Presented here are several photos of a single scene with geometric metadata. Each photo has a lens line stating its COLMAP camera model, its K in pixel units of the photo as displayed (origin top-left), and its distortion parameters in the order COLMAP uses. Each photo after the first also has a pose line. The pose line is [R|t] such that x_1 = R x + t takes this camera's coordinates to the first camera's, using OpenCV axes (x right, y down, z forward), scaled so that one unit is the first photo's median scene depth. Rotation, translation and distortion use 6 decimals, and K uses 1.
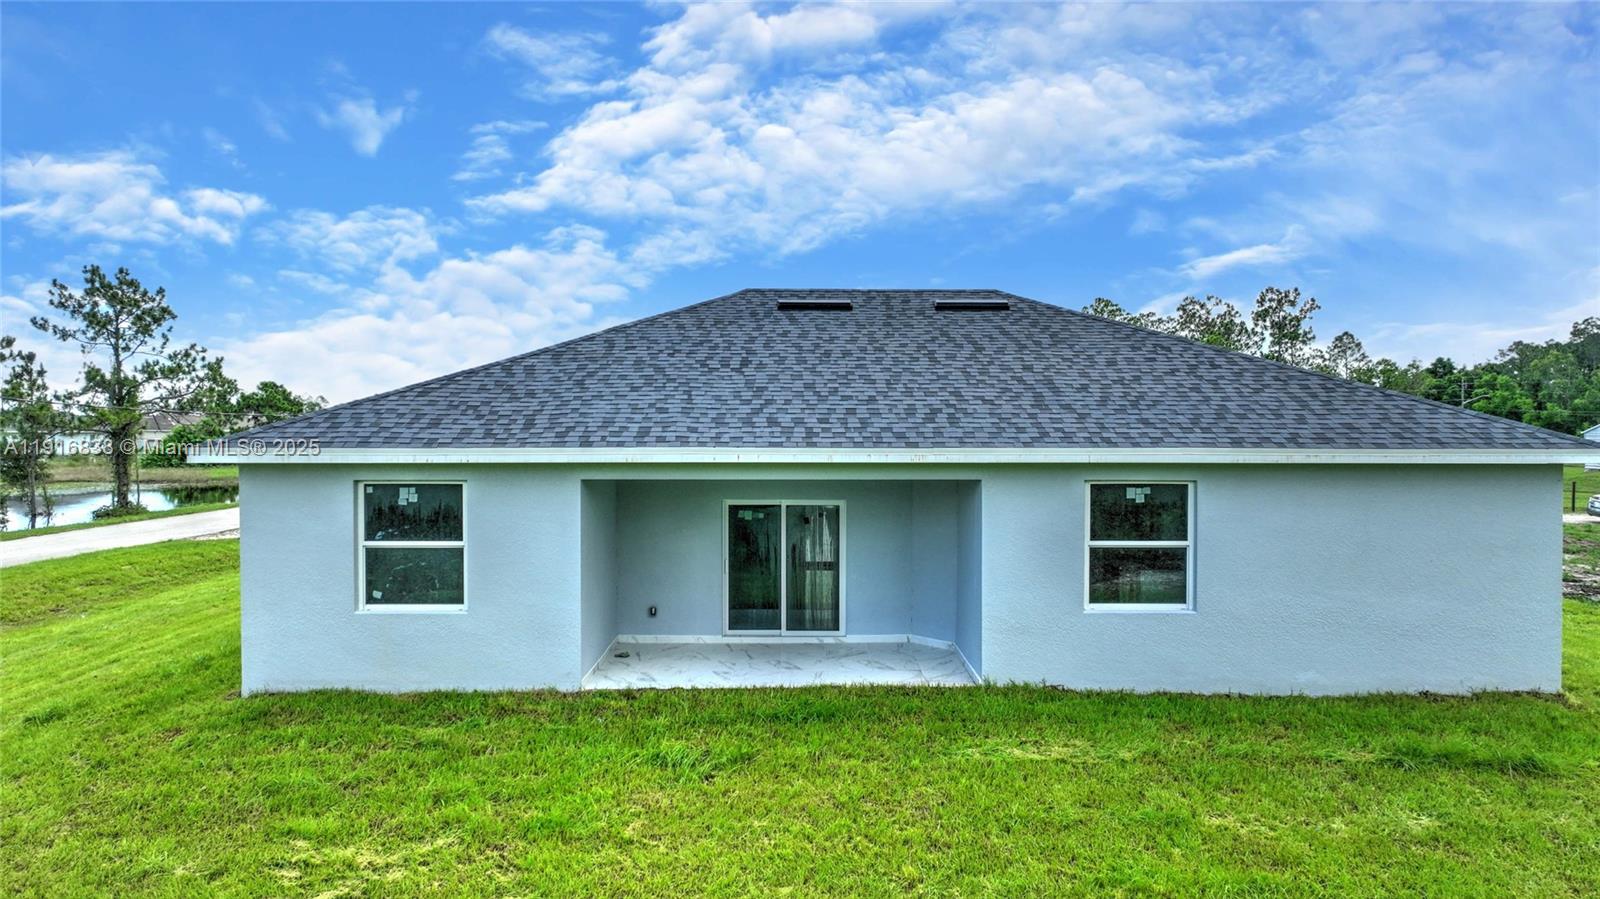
lens RADIAL K [[1112.1, 0, 797.4], [0, 1112.1, 436.6], [0, 0, 1]] dist [0.002061, -0.000353]
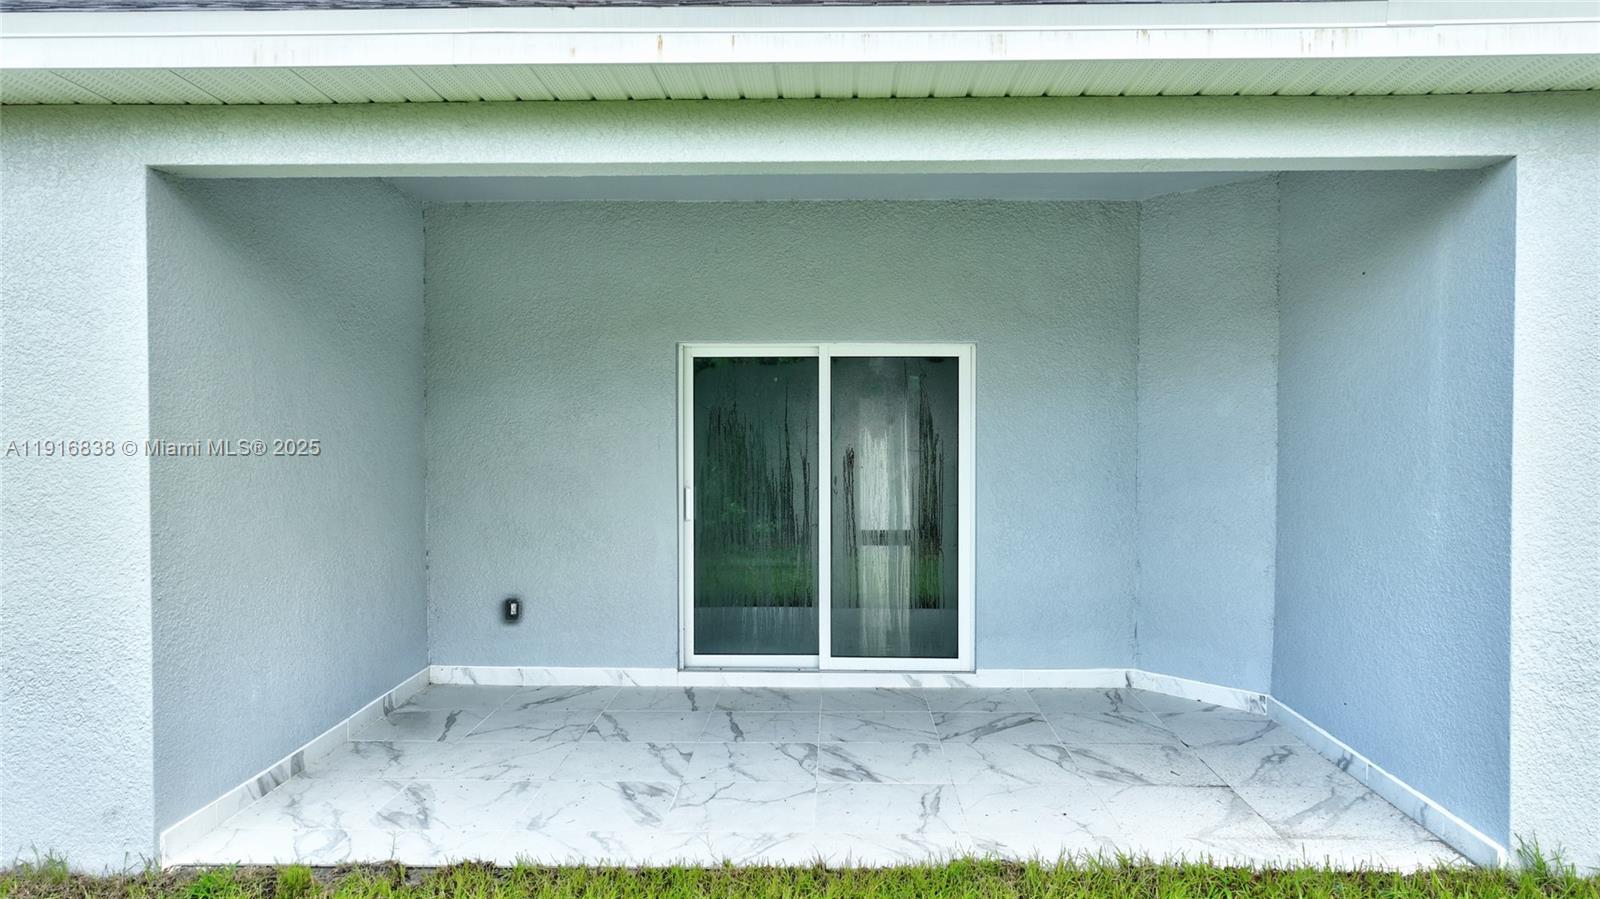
lens RADIAL K [[1112.1, 0, 797.4], [0, 1112.1, 436.6], [0, 0, 1]] dist [0.002061, -0.000353]
pose [[0.999539, 0.000662, -0.030350, -0.010002], [-0.000606, 0.999998, 0.001849, 0.092671], [0.030351, -0.001830, 0.999538, 0.593644]]
